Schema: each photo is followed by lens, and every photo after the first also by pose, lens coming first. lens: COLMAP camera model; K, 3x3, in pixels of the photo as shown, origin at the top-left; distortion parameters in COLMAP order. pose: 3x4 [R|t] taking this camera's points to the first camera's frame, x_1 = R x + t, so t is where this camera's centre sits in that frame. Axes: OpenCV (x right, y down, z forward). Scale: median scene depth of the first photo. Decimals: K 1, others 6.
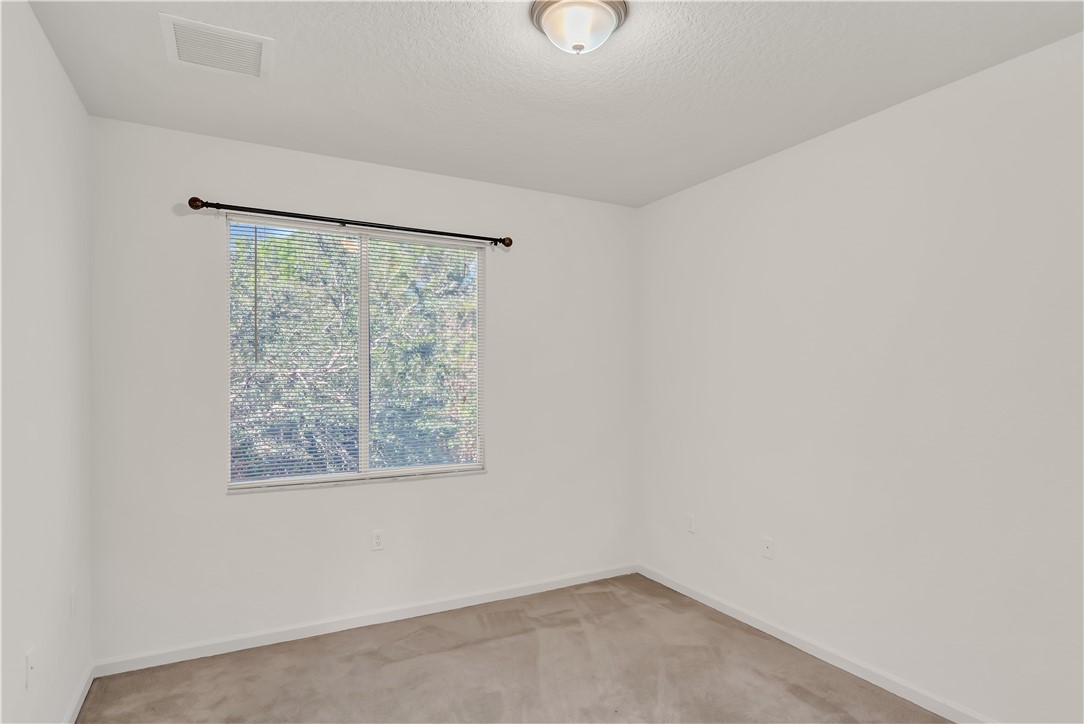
lens RADIAL K [[584.3, 0, 539.7], [0, 584.3, 373.9], [0, 0, 1]] dist [-0.000041, 0.000595]
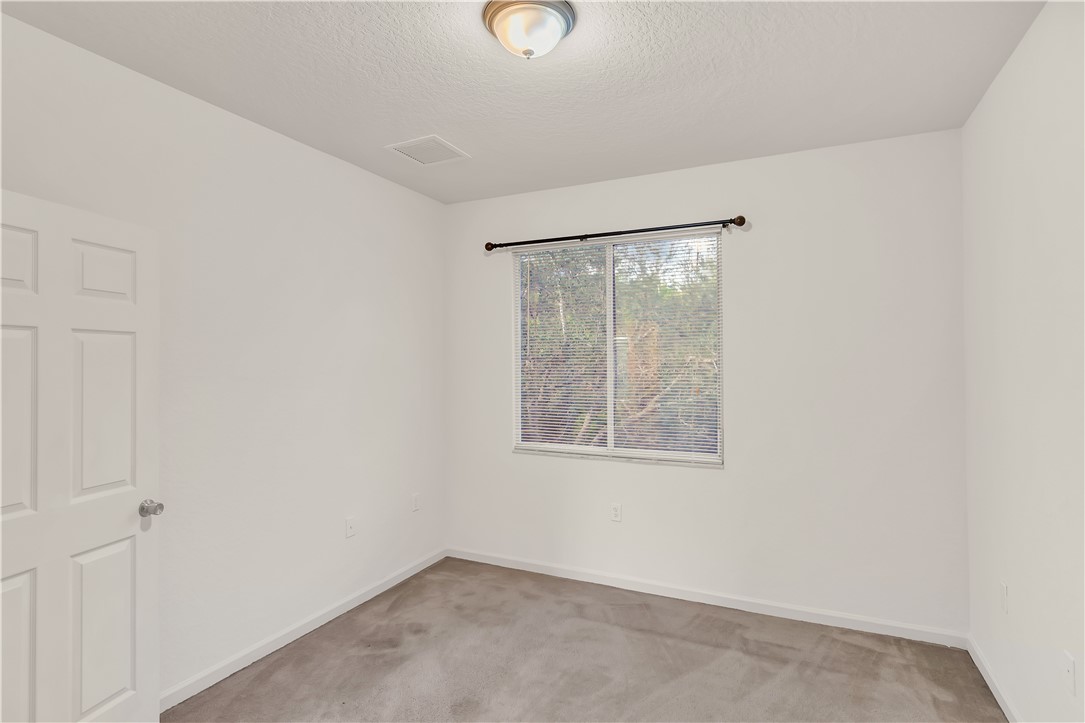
lens RADIAL K [[543.6, 0, 545.4], [0, 543.6, 352.2], [0, 0, 1]] dist [0.000619, 0.001634]
pose [[0.601870, -0.019442, -0.798357, 0.491272], [0.004342, 0.999768, -0.021074, -0.001615], [0.798582, 0.009218, 0.601815, 0.264384]]
